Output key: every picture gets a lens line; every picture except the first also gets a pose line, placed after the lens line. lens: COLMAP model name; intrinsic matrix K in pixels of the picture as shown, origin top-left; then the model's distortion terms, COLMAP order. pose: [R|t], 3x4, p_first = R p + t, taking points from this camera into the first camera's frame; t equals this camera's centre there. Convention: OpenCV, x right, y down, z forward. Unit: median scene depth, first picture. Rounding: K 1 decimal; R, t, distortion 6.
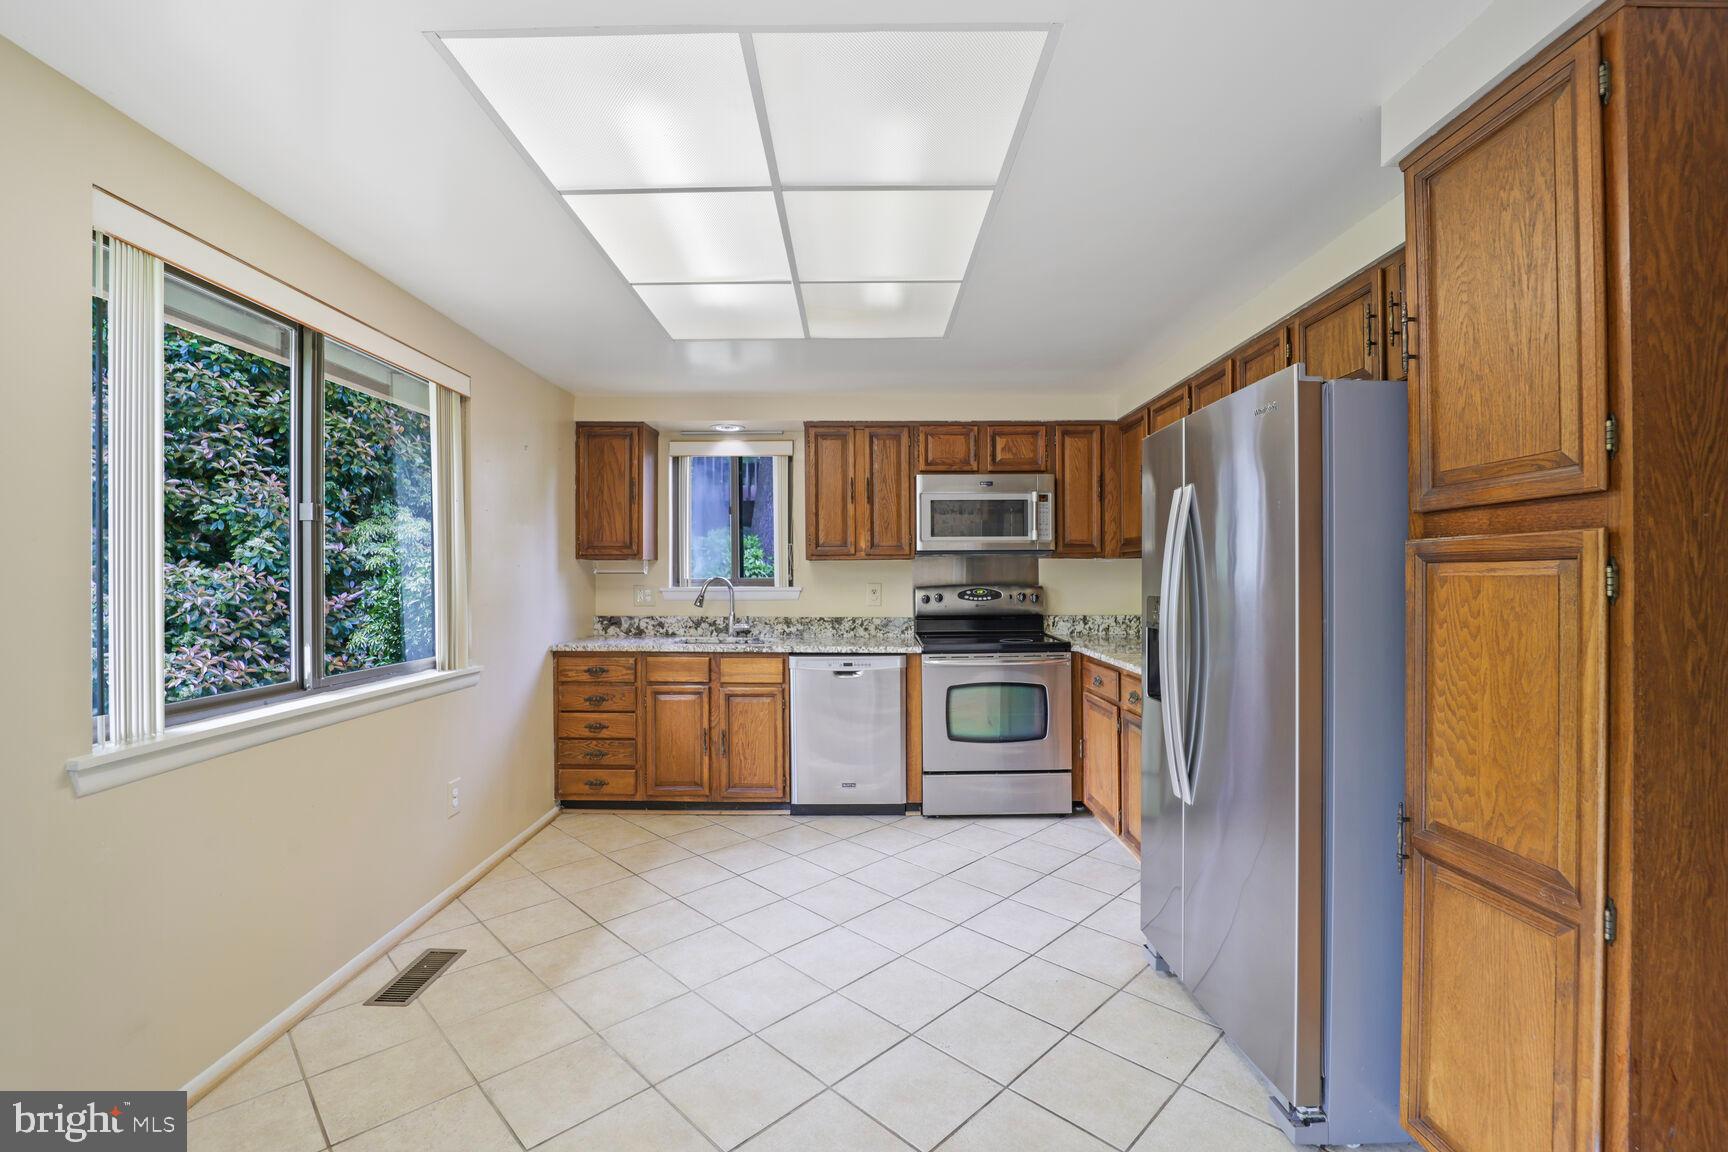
lens RADIAL K [[727.1, 0, 874.8], [0, 727.1, 579.3], [0, 0, 1]] dist [-0.015674, -0.000563]
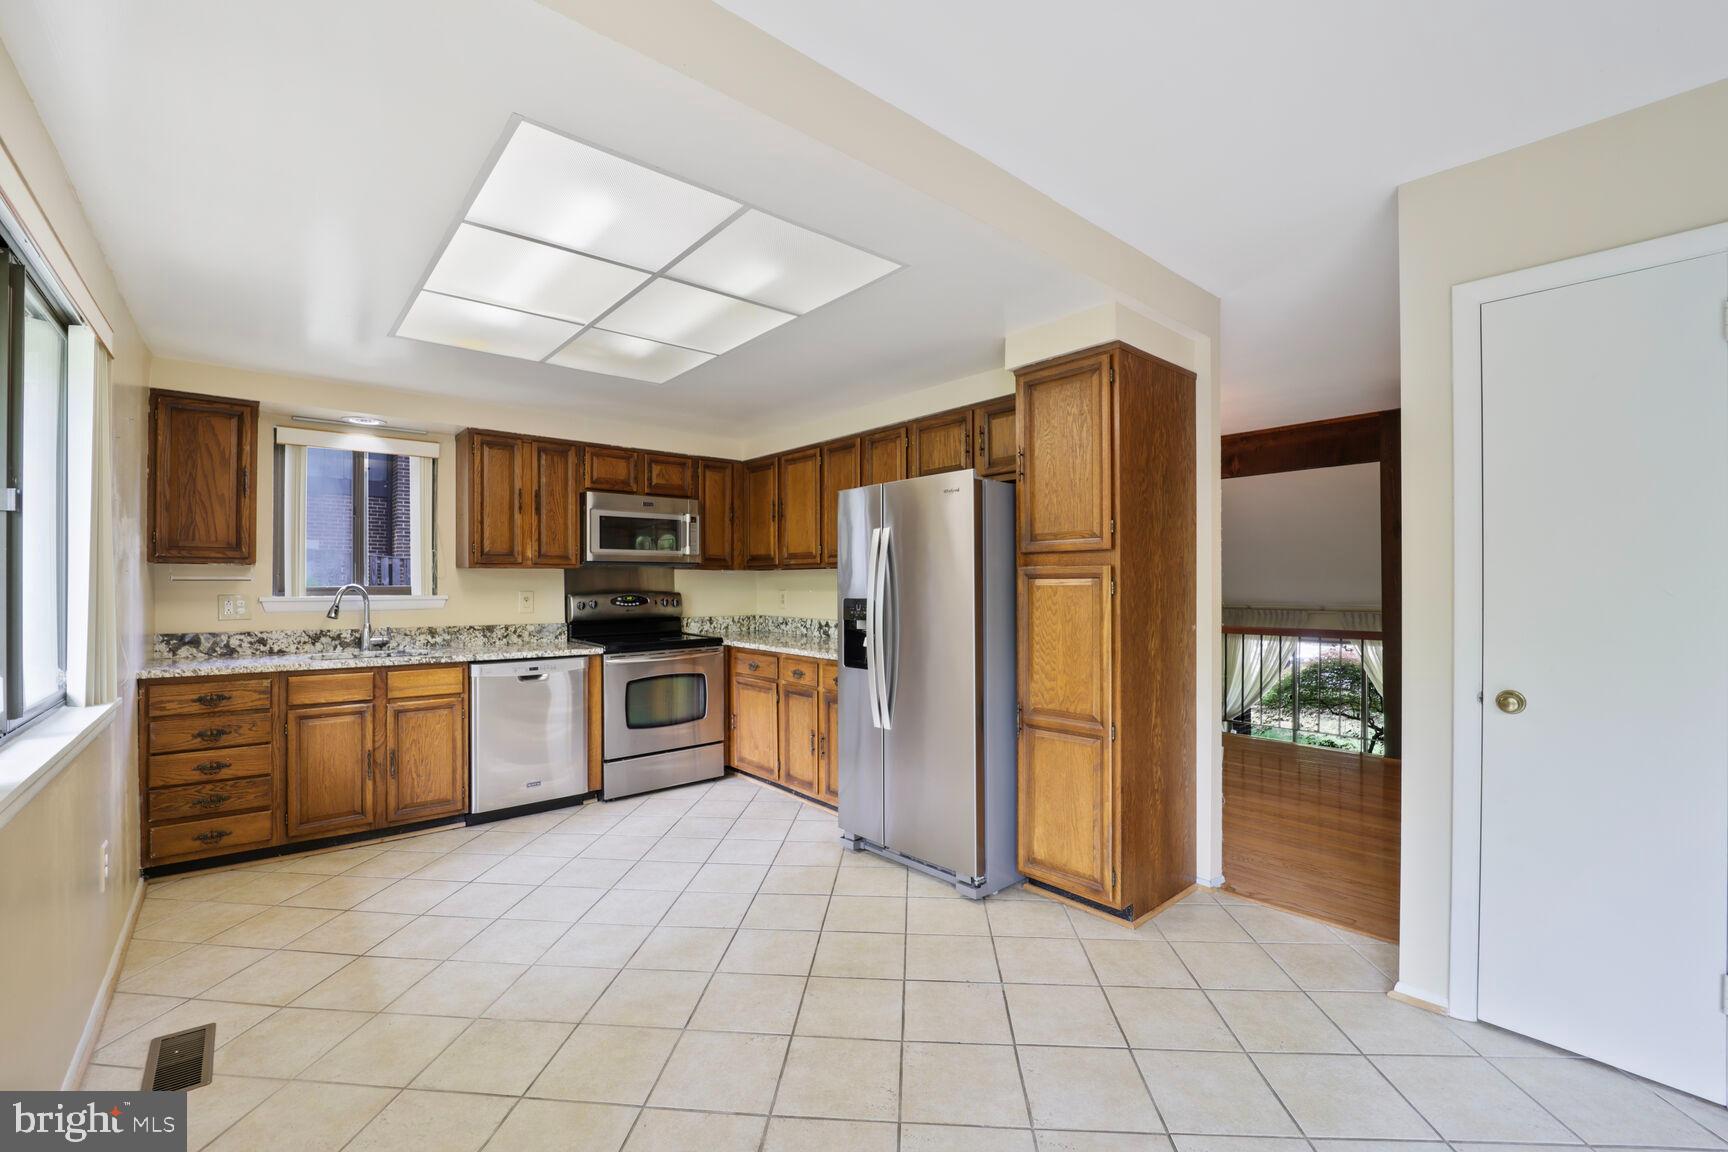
lens RADIAL K [[727.1, 0, 838.9], [0, 727.1, 580.5], [0, 0, 1]] dist [-0.015674, -0.000563]
pose [[0.771559, 0.004339, 0.636143, -0.356214], [0.001072, 0.999966, -0.008121, -0.000773], [-0.636157, 0.006948, 0.771529, -0.083259]]
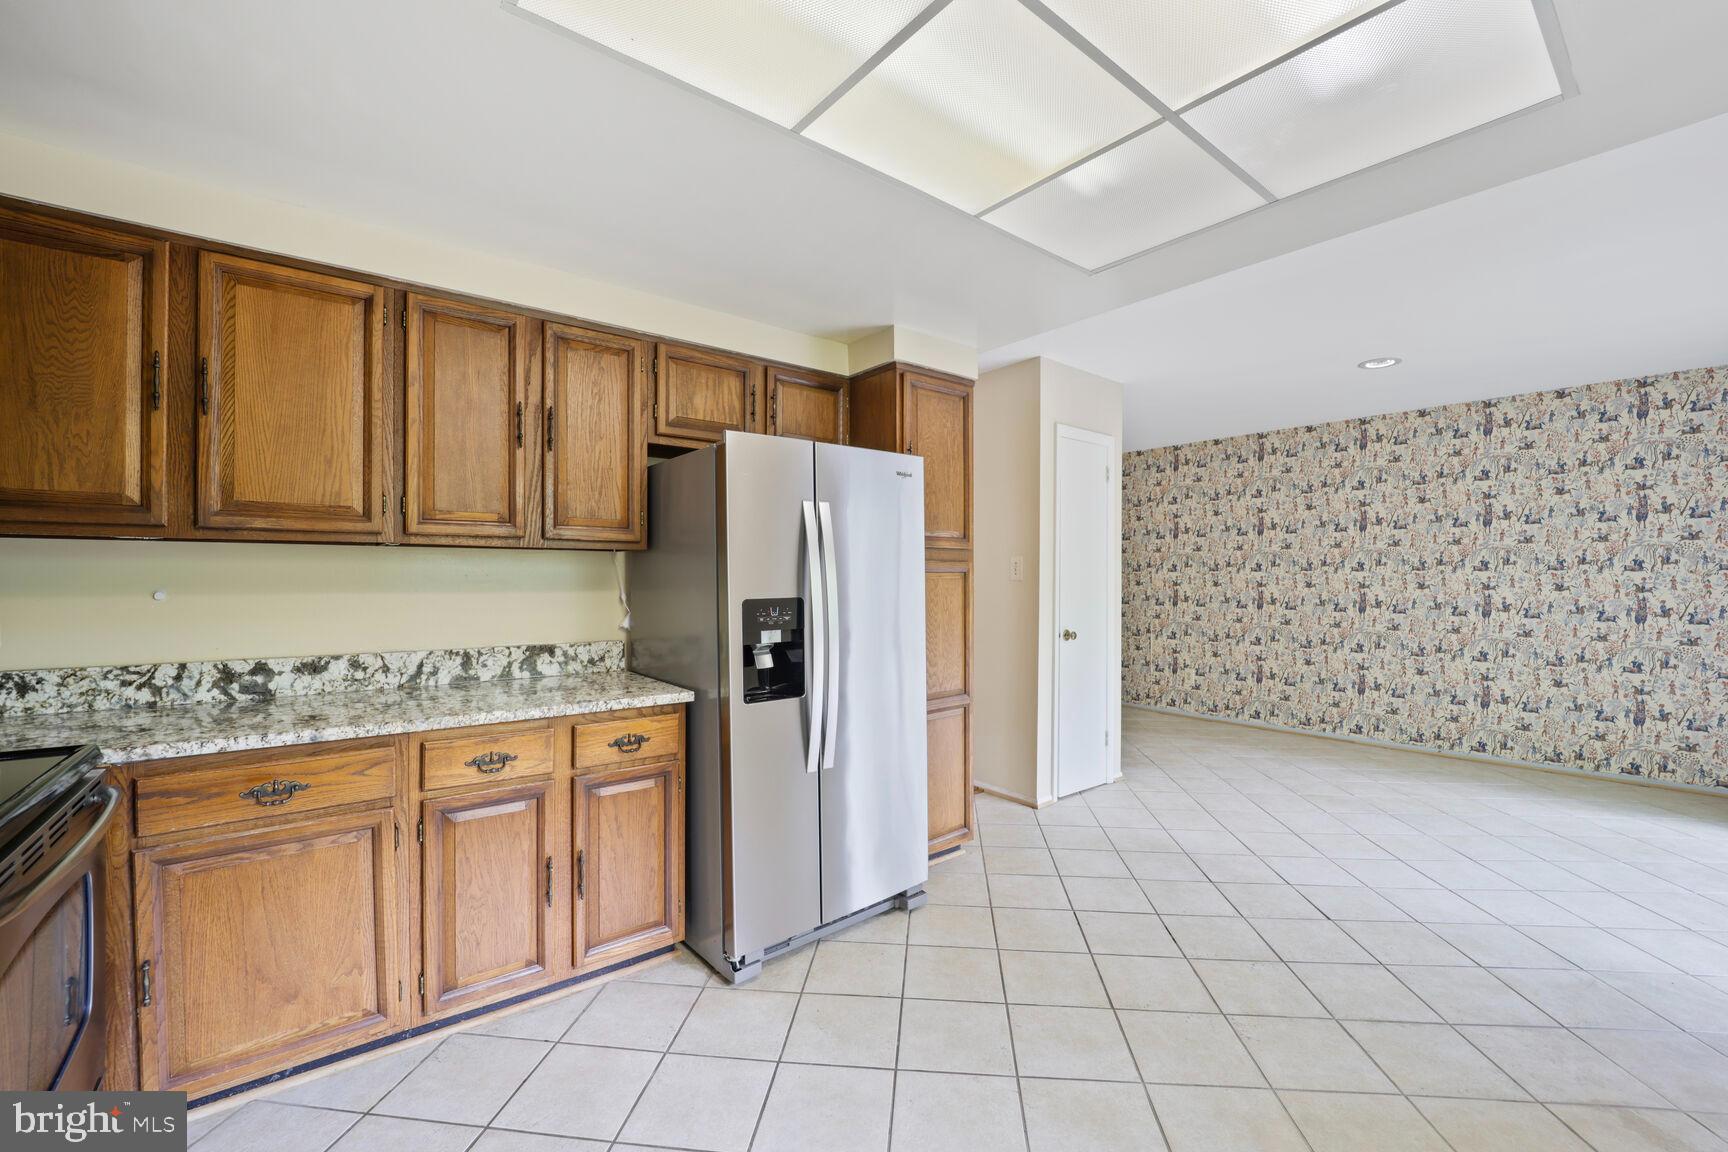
lens RADIAL K [[727.1, 0, 879.6], [0, 727.1, 579.1], [0, 0, 1]] dist [-0.015674, -0.000563]
pose [[-0.643972, 0.008600, 0.765001, -0.294643], [0.007665, 0.999959, -0.004789, 0.002503], [-0.765011, 0.002780, -0.644011, 0.909083]]
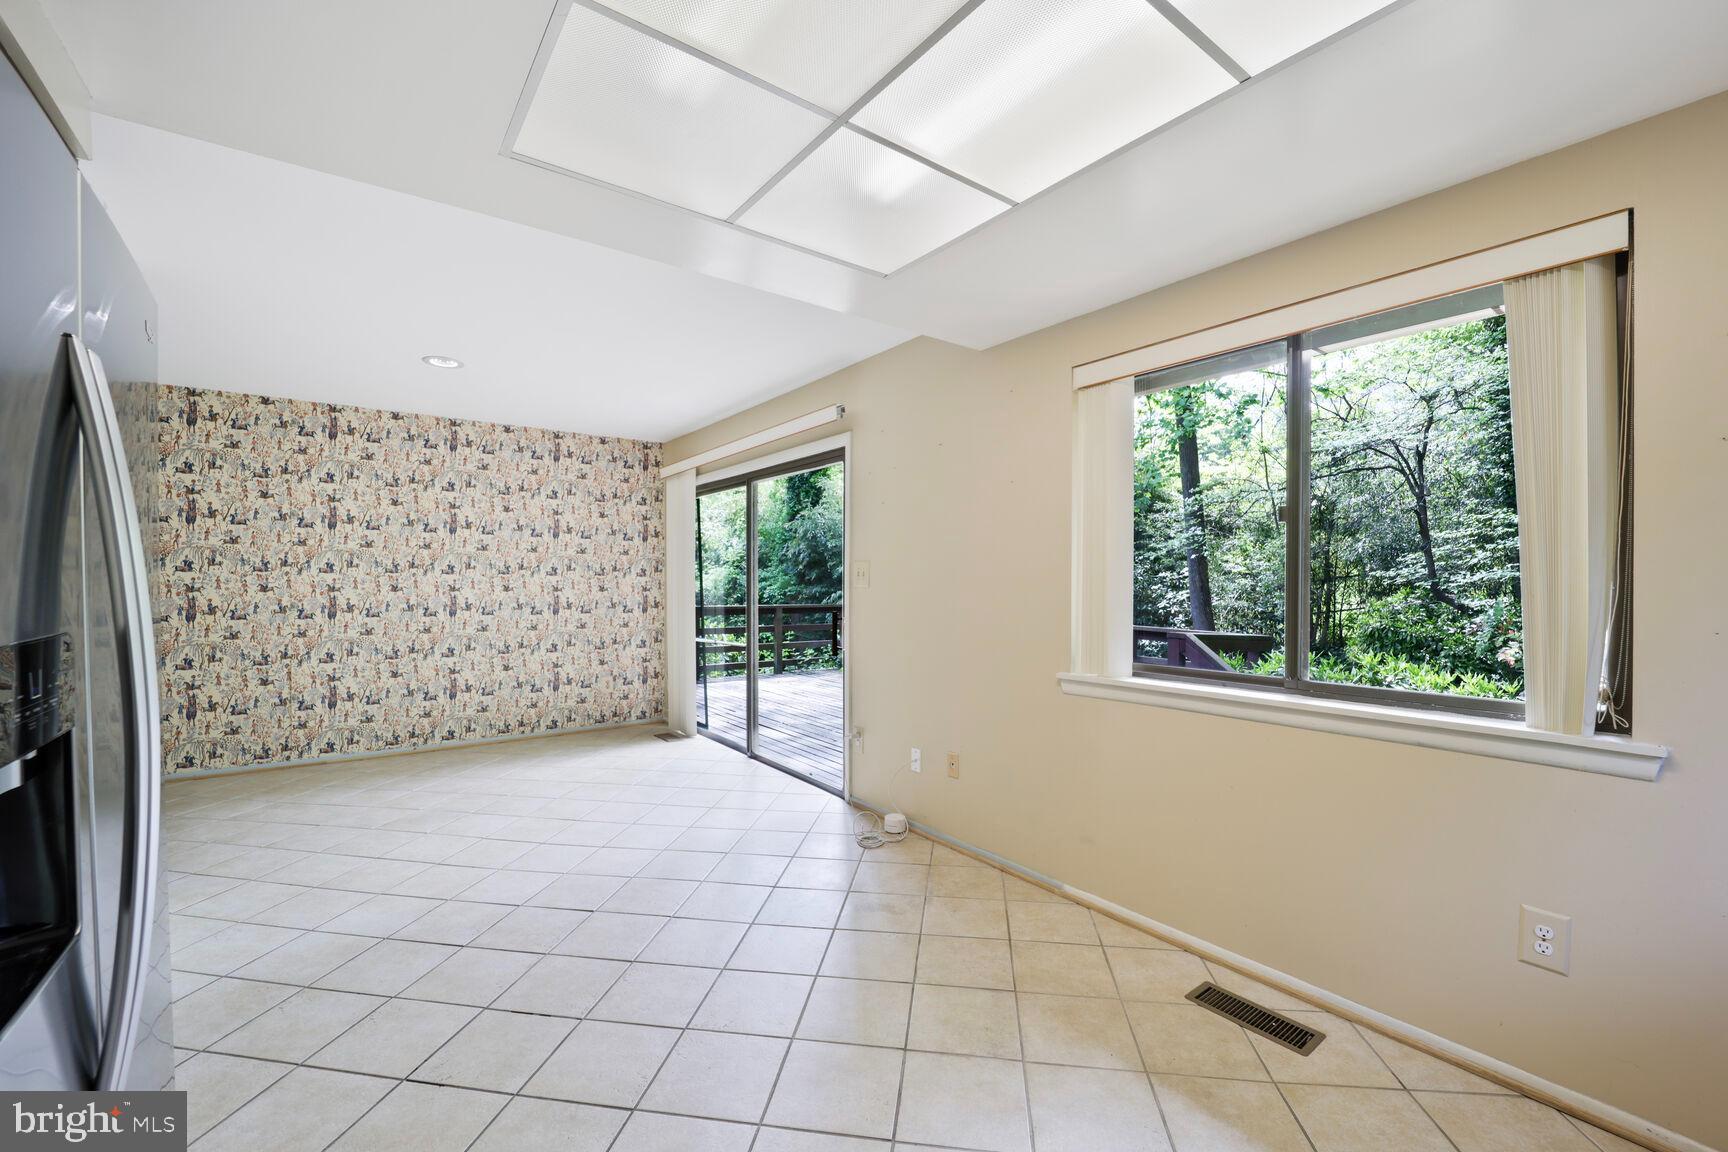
lens RADIAL K [[731.3, 0, 866.7], [0, 731.3, 580.7], [0, 0, 1]] dist [0.013695, -0.000154]
pose [[-0.798437, 0.008112, -0.602024, 0.191788], [0.004160, 0.999960, 0.007957, -0.004899], [0.602064, 0.003849, -0.798439, 0.898362]]
